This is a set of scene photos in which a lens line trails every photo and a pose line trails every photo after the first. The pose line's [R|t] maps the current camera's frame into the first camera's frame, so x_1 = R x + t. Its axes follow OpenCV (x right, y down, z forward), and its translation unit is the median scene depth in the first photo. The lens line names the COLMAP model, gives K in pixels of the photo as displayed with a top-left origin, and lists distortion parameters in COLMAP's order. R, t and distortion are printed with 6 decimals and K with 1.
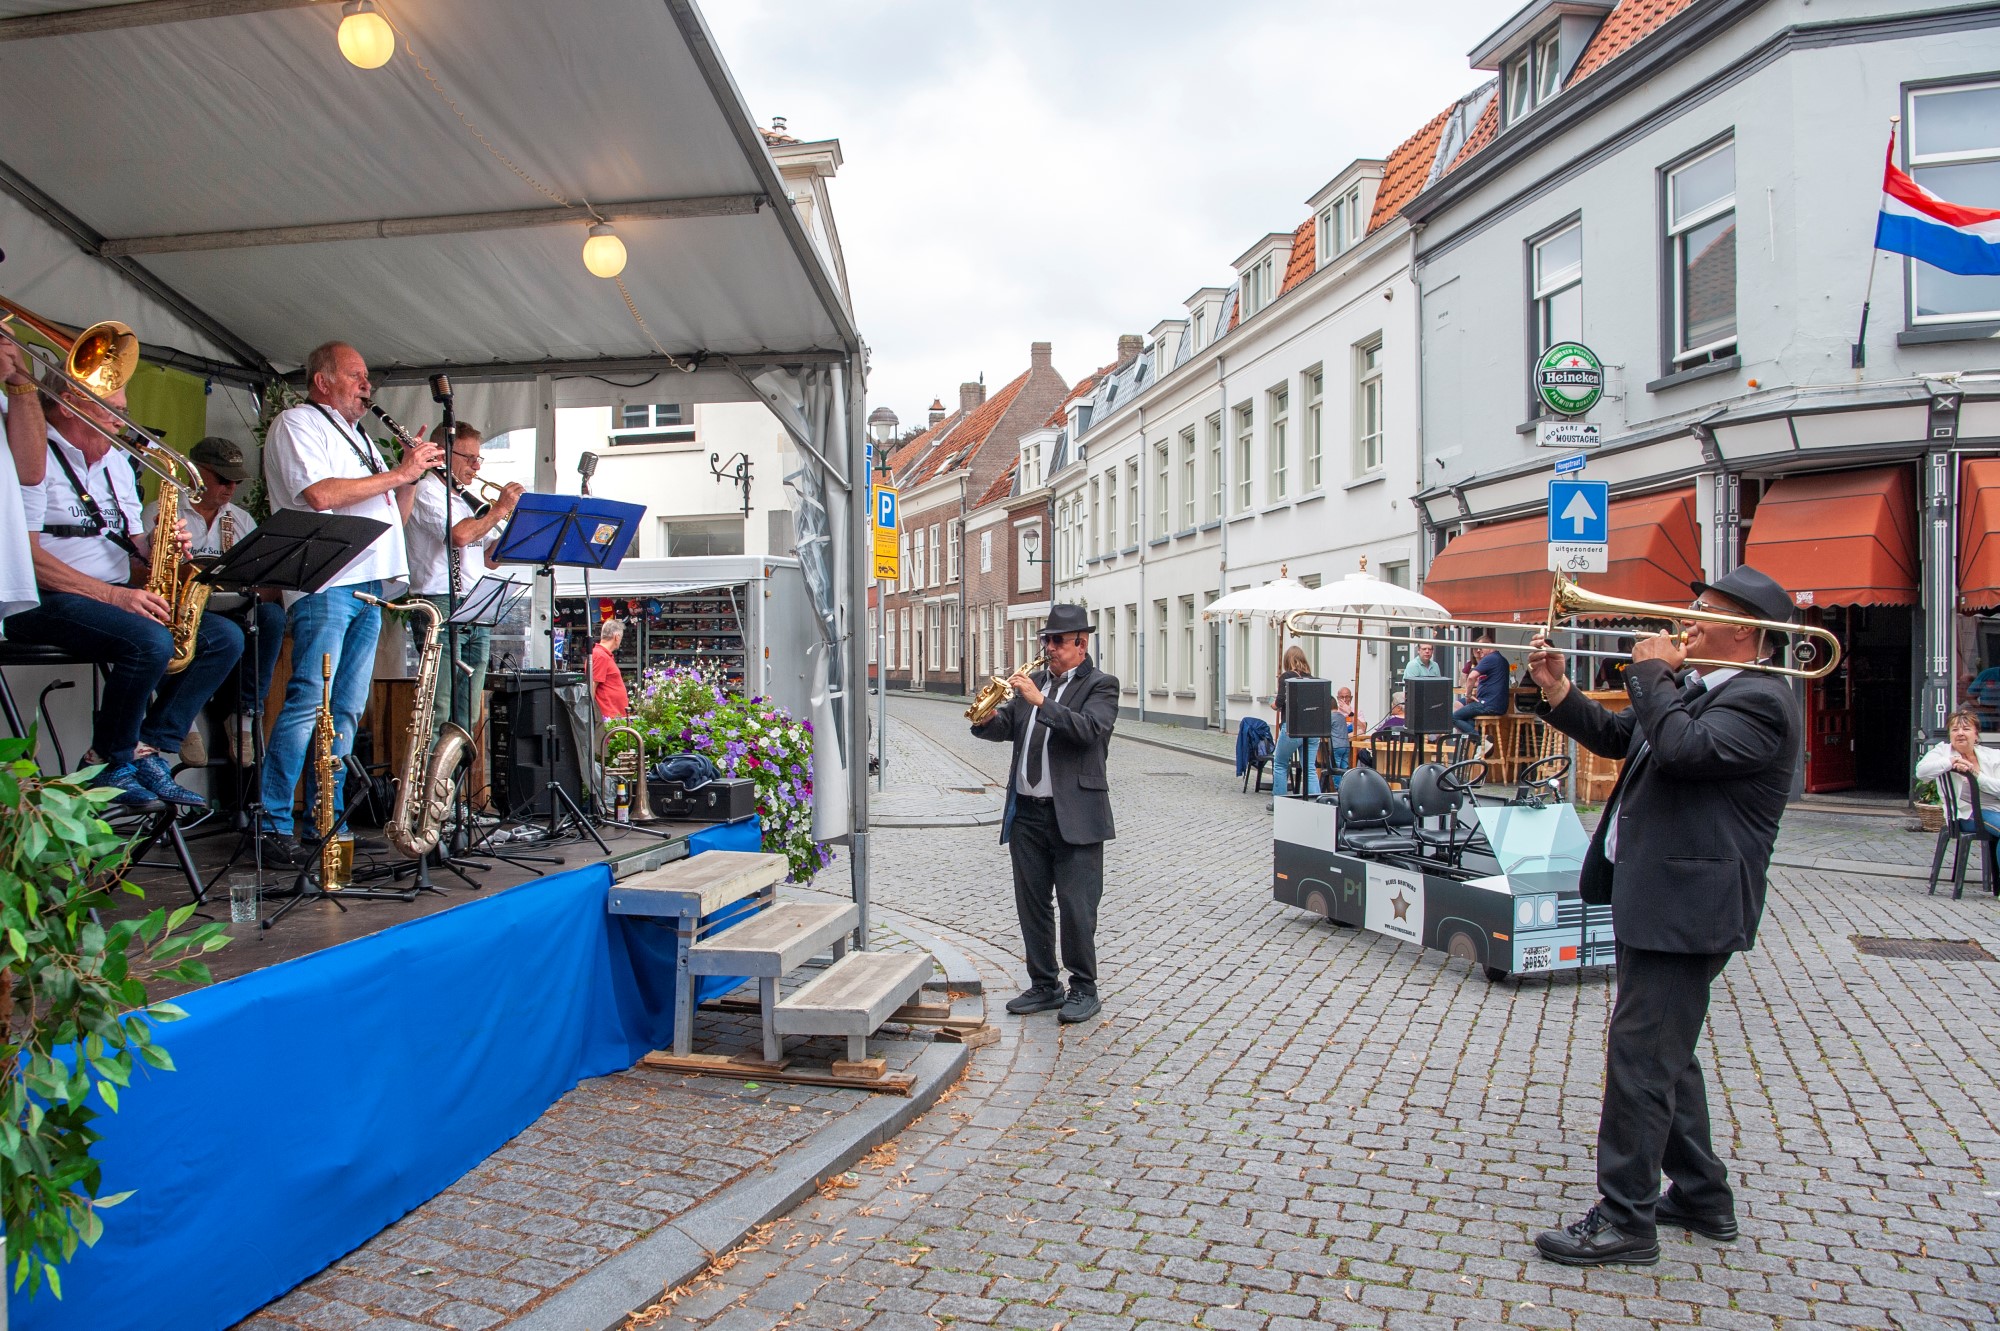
lens RADIAL K [[1483.8, 0, 869.6], [0, 1483.8, 677.1], [0, 0, 1]] dist [-0.052886, 0.001309]
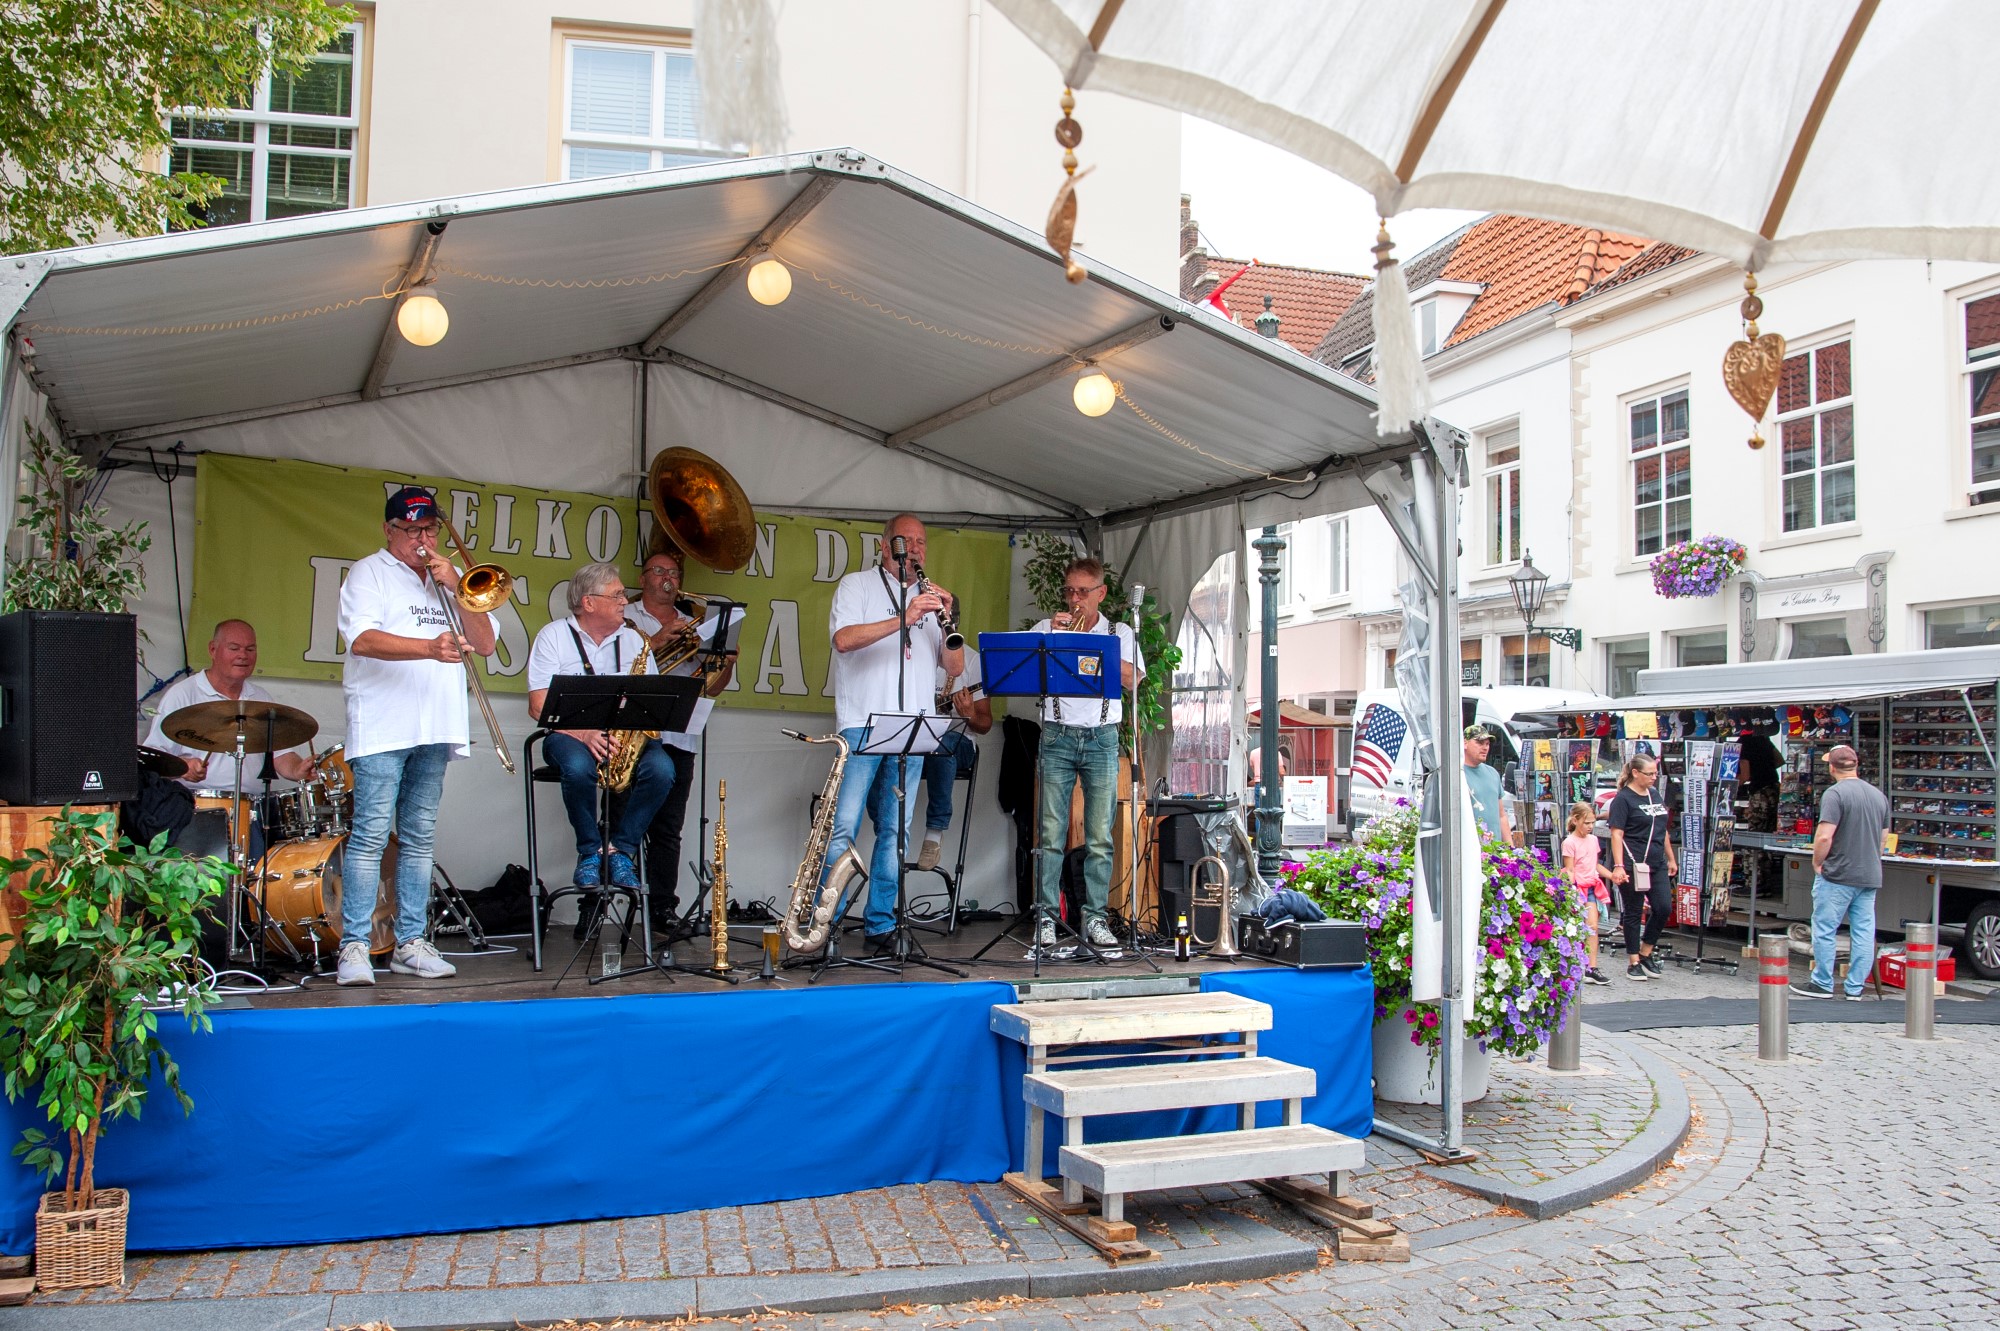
lens RADIAL K [[1659.6, 0, 1003.8], [0, 1659.6, 740.7], [0, 0, 1]] dist [-0.055323, 0.011758]
pose [[0.605292, 0.003293, -0.795997, 0.698286], [-0.023518, 0.999629, -0.013749, -0.028148], [0.795656, 0.027043, 0.605145, 0.260568]]
